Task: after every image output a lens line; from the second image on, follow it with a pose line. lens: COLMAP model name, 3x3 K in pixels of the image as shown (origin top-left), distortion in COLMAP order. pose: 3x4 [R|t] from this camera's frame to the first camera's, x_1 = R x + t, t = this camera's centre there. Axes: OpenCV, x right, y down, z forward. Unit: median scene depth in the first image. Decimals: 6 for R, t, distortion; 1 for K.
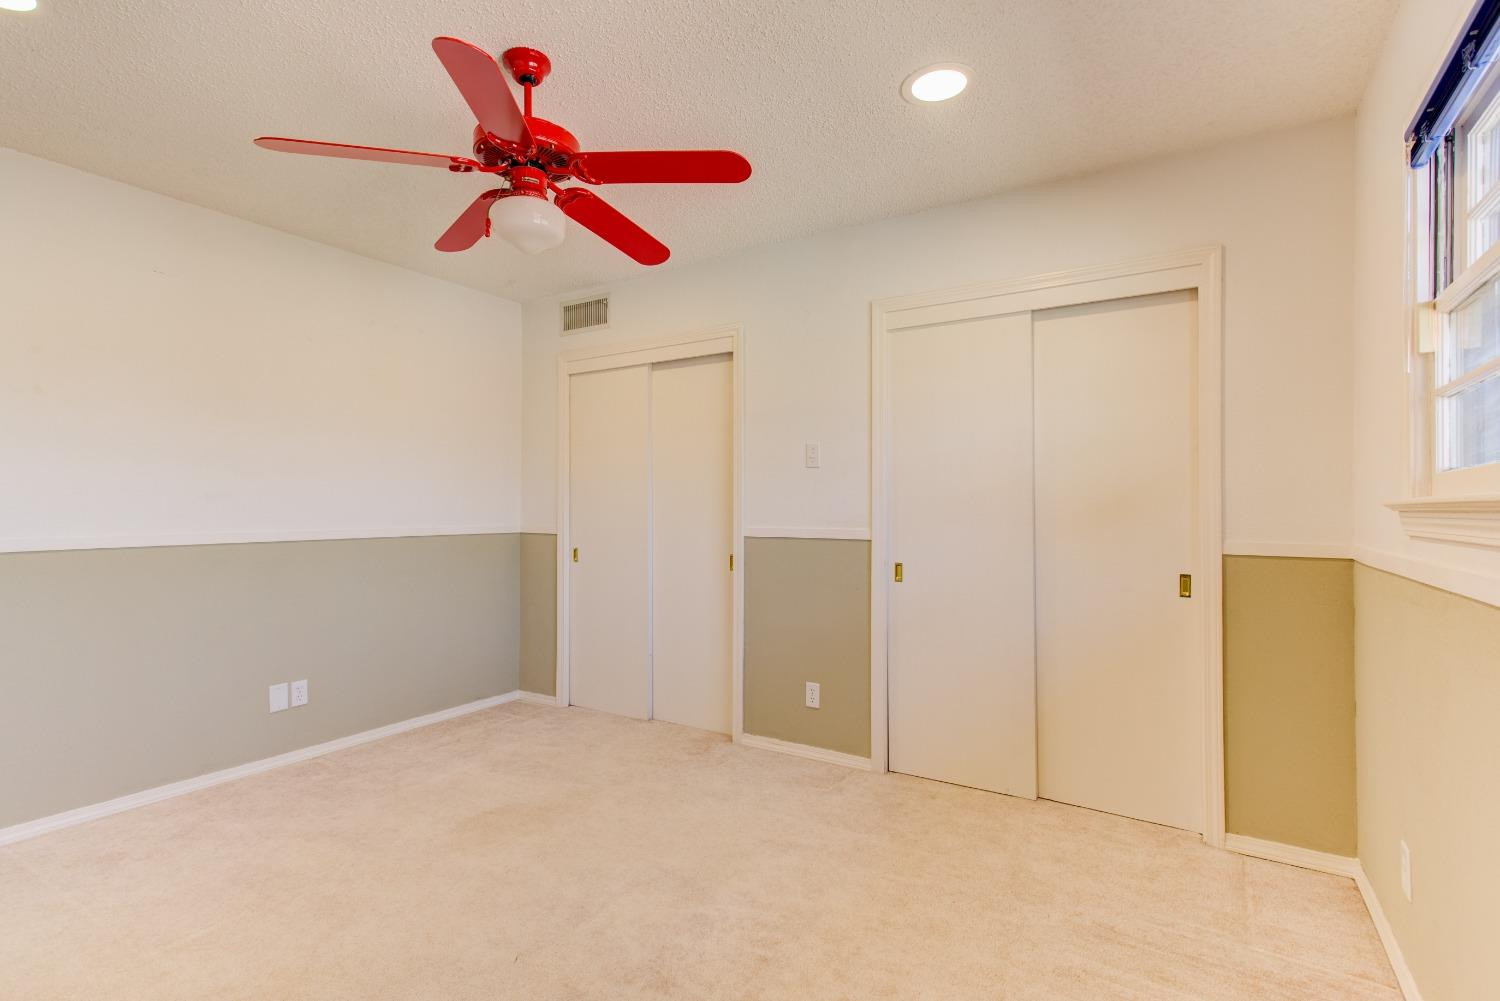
lens RADIAL K [[728.6, 0, 747.1], [0, 728.6, 498.7], [0, 0, 1]] dist [0.011239, 0.002590]
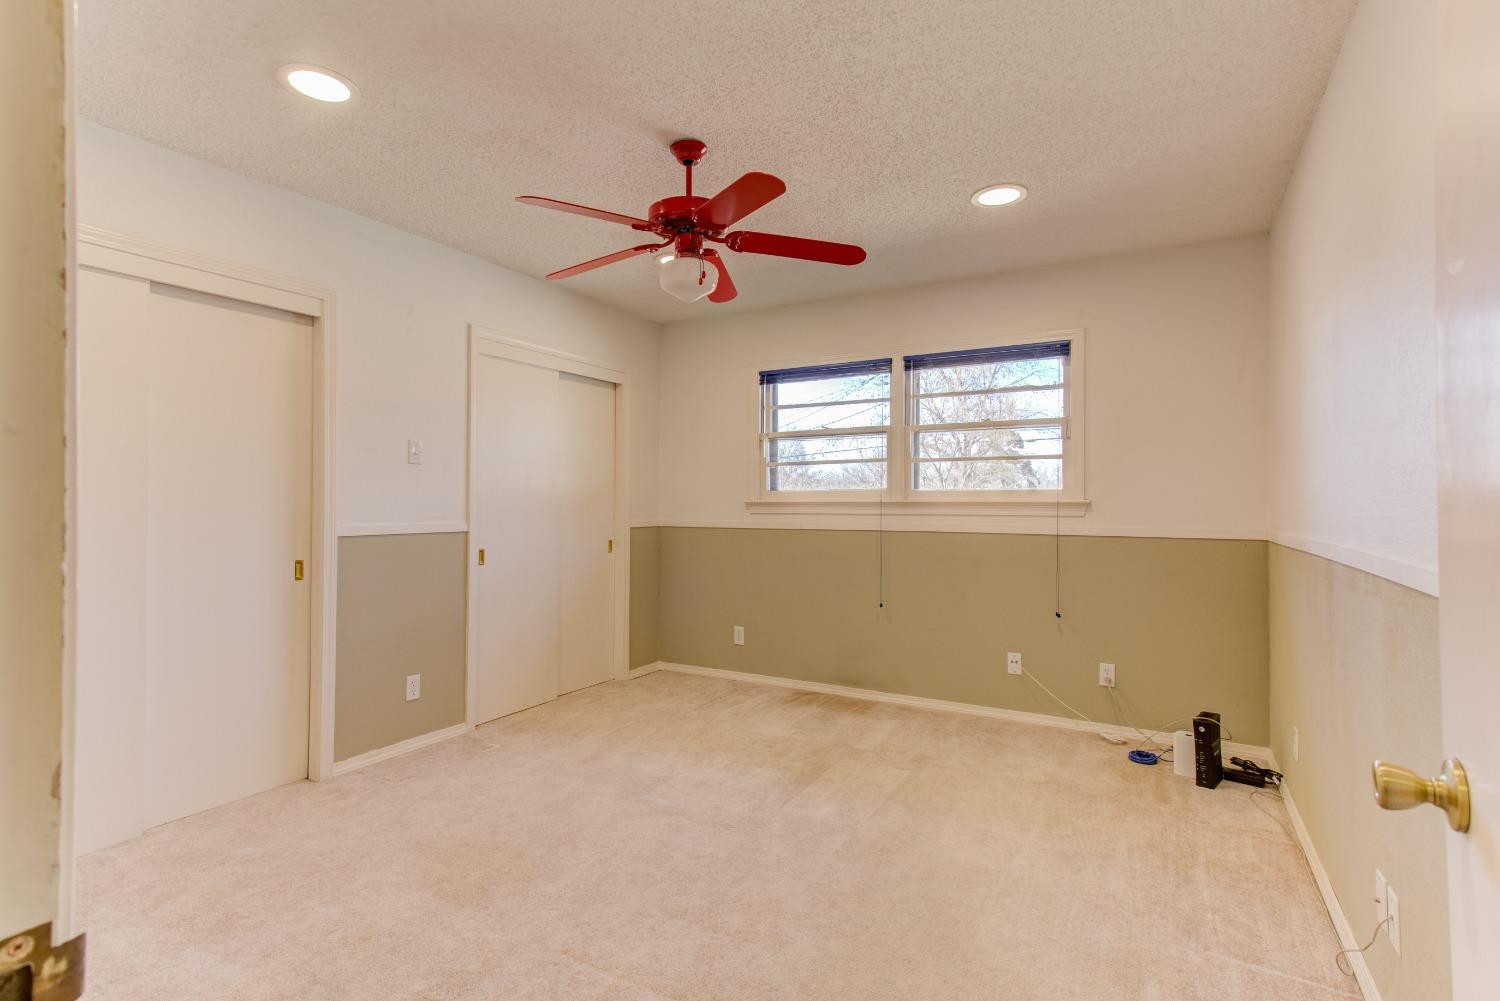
lens RADIAL K [[728.6, 0, 749.2], [0, 728.6, 503.6], [0, 0, 1]] dist [0.011239, 0.002590]
pose [[-0.060636, -0.000821, 0.998160, -0.975800], [-0.012476, 0.999922, 0.000064, 0.006608], [-0.998082, -0.012449, -0.060642, 0.609201]]
